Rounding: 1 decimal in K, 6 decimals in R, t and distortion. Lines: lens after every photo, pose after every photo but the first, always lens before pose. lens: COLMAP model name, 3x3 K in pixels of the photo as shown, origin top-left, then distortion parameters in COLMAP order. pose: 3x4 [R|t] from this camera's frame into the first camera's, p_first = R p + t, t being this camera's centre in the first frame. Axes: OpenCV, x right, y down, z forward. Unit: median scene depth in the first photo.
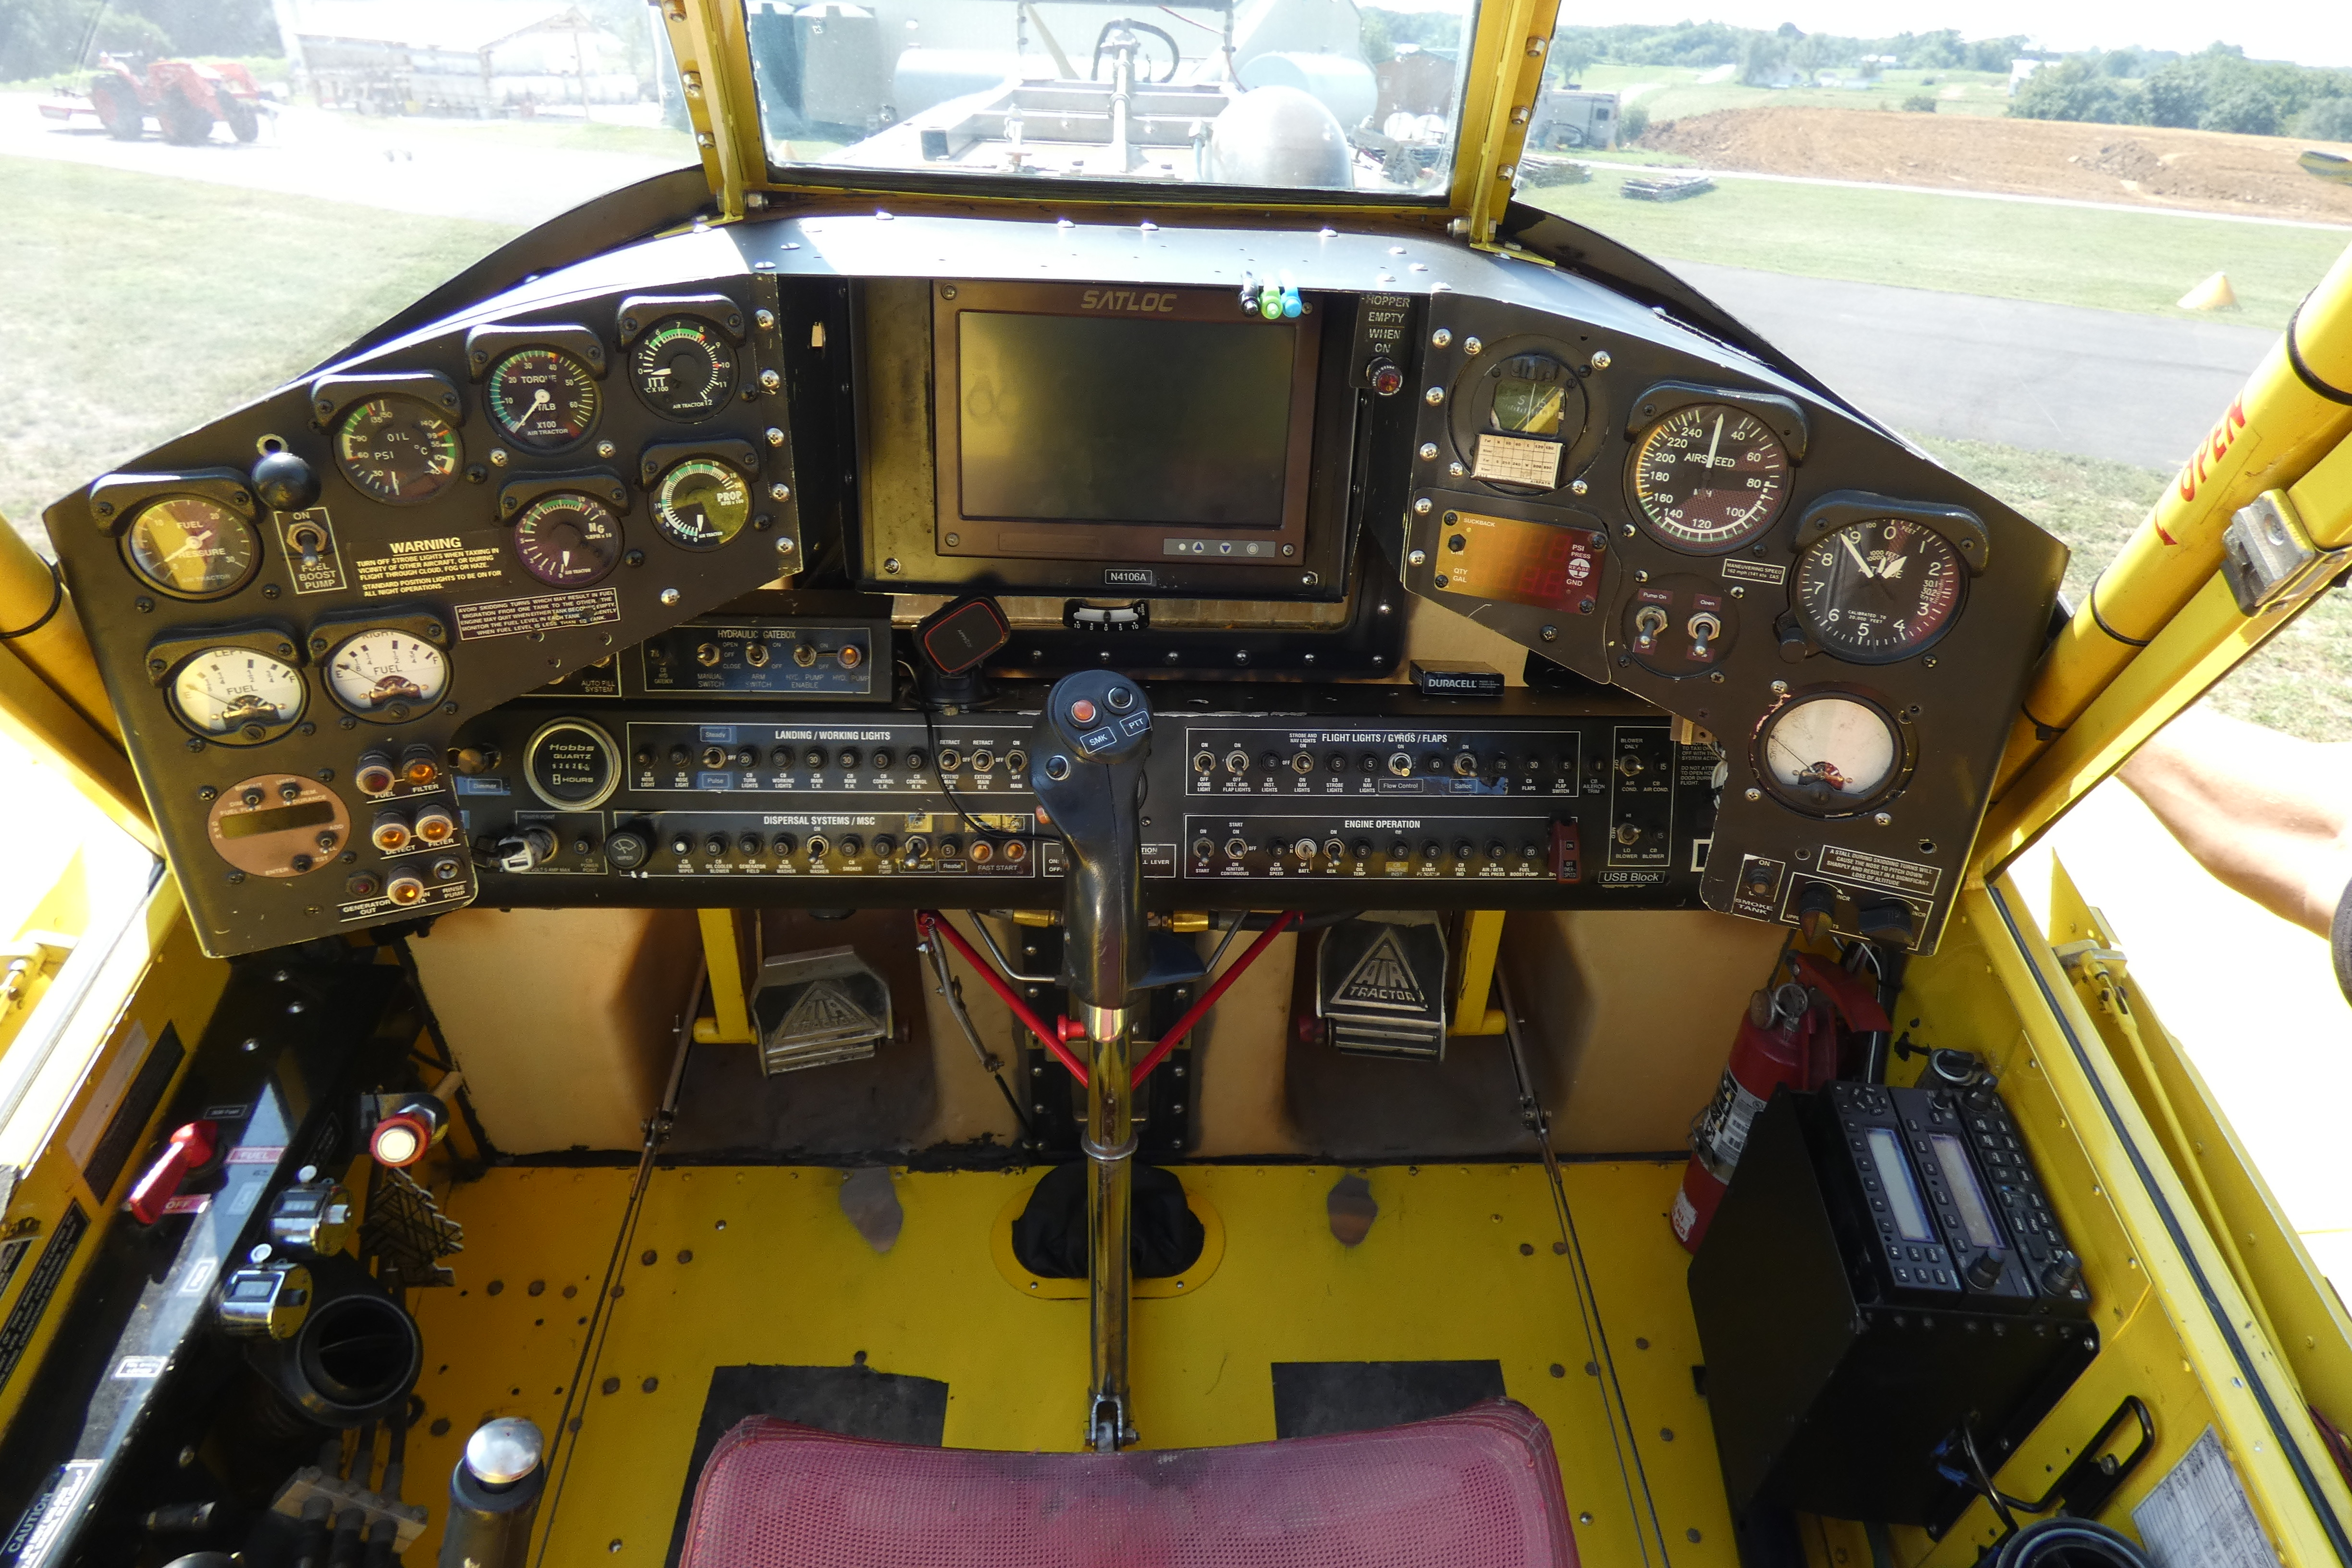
lens RADIAL K [[1362.3, 0, 1176.9], [0, 1362.3, 724.0], [0, 0, 1]] dist [-0.030485, -0.001826]
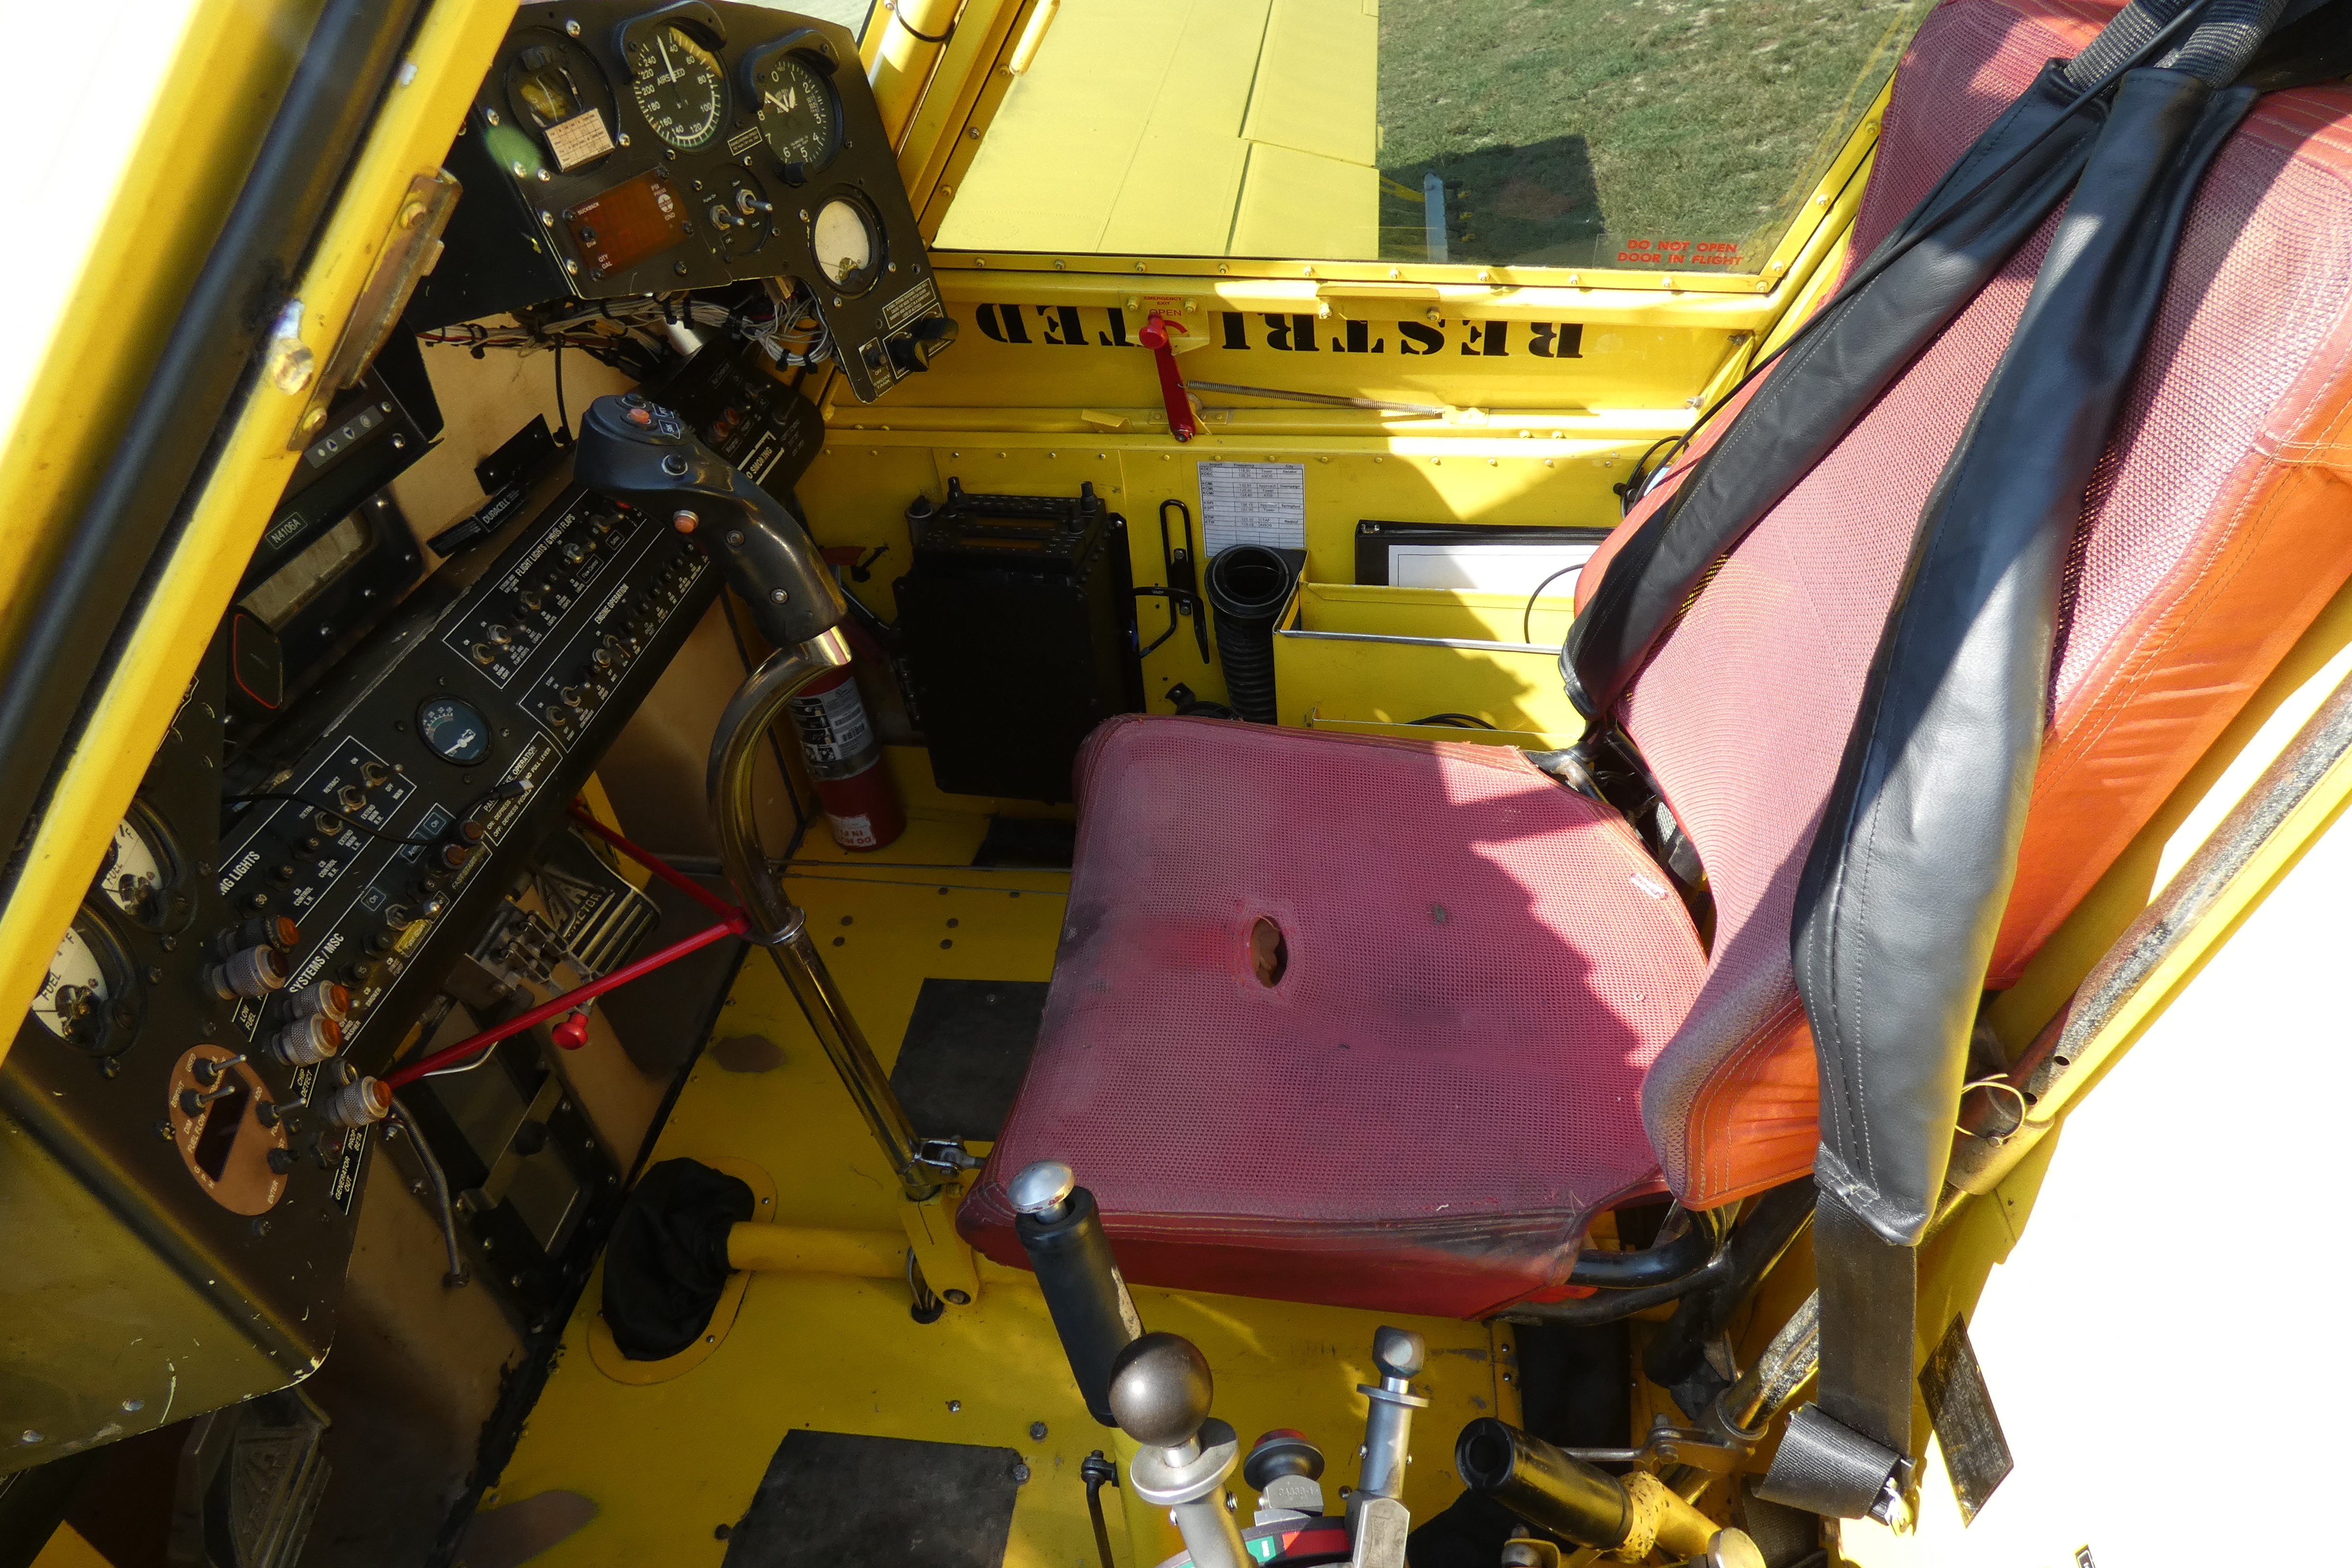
lens RADIAL K [[1434.2, 0, 1167.3], [0, 1434.2, 793.4], [0, 0, 1]] dist [-0.005459, -0.003246]
pose [[0.135128, -0.636390, 0.759439, -0.731219], [0.651878, 0.634324, 0.415558, -0.013817], [-0.746187, 0.438908, 0.500564, 0.188899]]
